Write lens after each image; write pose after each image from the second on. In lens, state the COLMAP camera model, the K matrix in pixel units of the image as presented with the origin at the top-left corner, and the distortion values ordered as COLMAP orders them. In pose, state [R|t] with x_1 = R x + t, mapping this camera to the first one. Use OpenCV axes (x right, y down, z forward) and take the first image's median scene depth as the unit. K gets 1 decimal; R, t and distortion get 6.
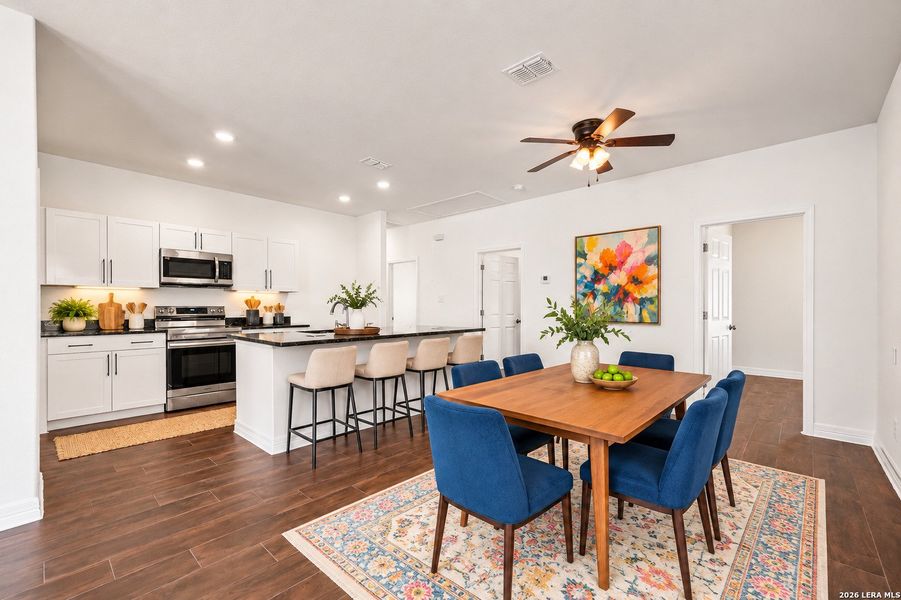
lens RADIAL K [[375.9, 0, 450.5], [0, 375.9, 300.0], [0, 0, 1]] dist [0.008653, 0.000001]
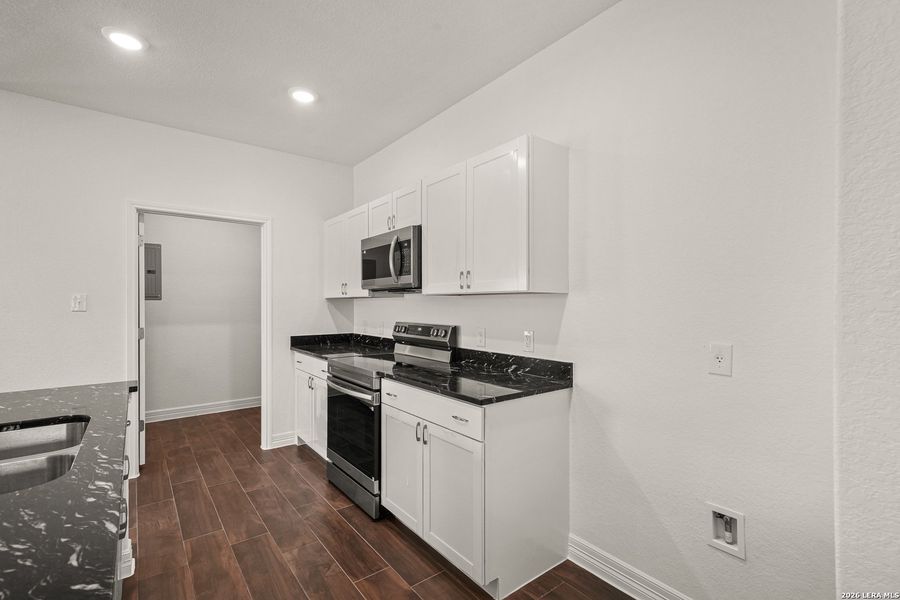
lens RADIAL K [[422.8, 0, 450.0], [0, 422.8, 300.0], [0, 0, 1]] dist [0.030773, 0.000009]
pose [[-0.170098, -0.002620, -0.985424, -0.028793], [0.014506, 0.999881, -0.005162, -0.017597], [0.985320, -0.015172, -0.170040, 1.240898]]
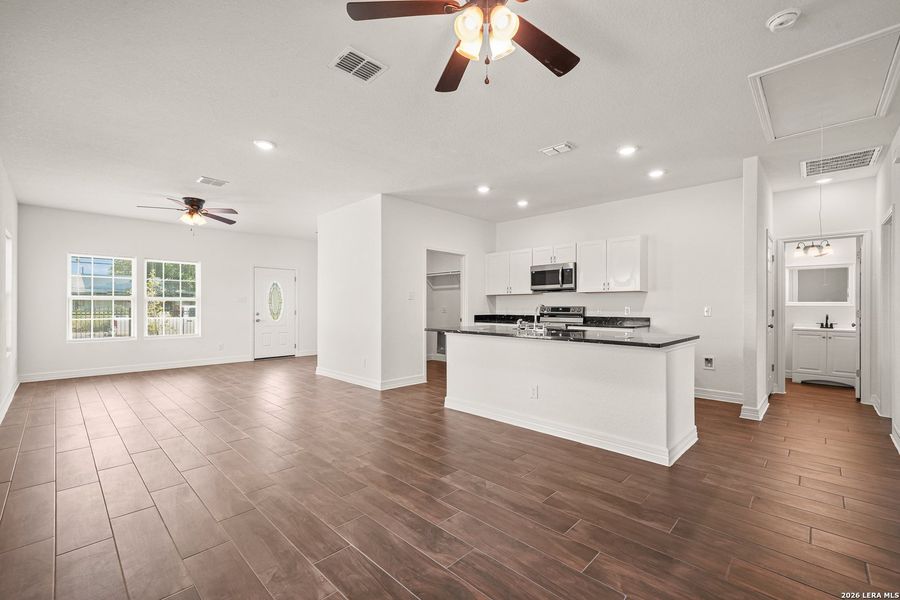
lens RADIAL K [[385.3, 0, 450.0], [0, 385.3, 300.0], [0, 0, 1]] dist [-0.002519, -0.000314]
pose [[-0.022953, -0.008197, -0.999703, 0.681786], [0.014990, 0.999851, -0.008543, 0.001081], [0.999624, -0.015182, -0.022827, 0.696280]]
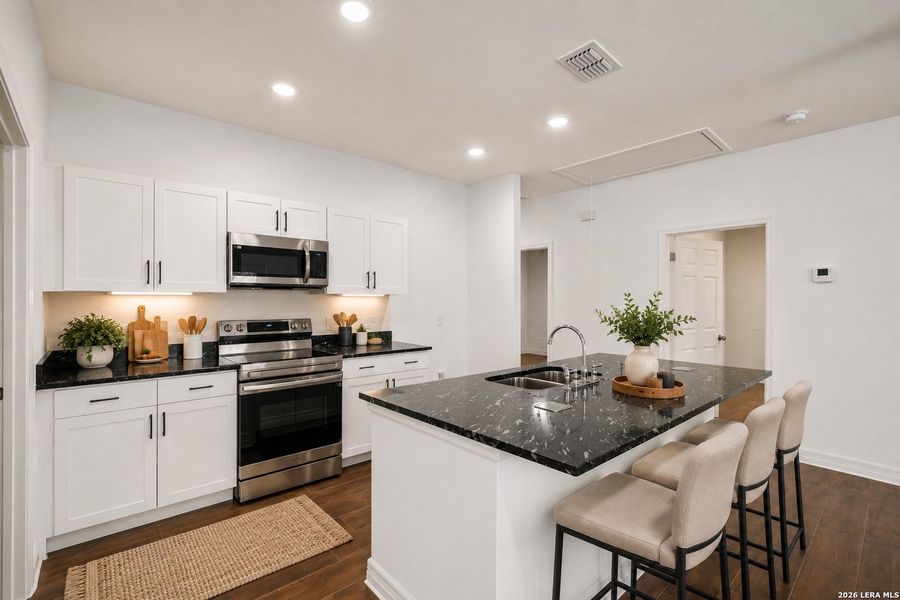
lens RADIAL K [[408.5, 0, 458.2], [0, 408.5, 286.6], [0, 0, 1]] dist [0.001576, 0.000482]
pose [[0.995182, -0.005677, -0.097879, -0.308809], [0.002883, 0.999585, -0.028670, -0.020656], [0.098001, 0.028250, 0.994785, 0.349782]]
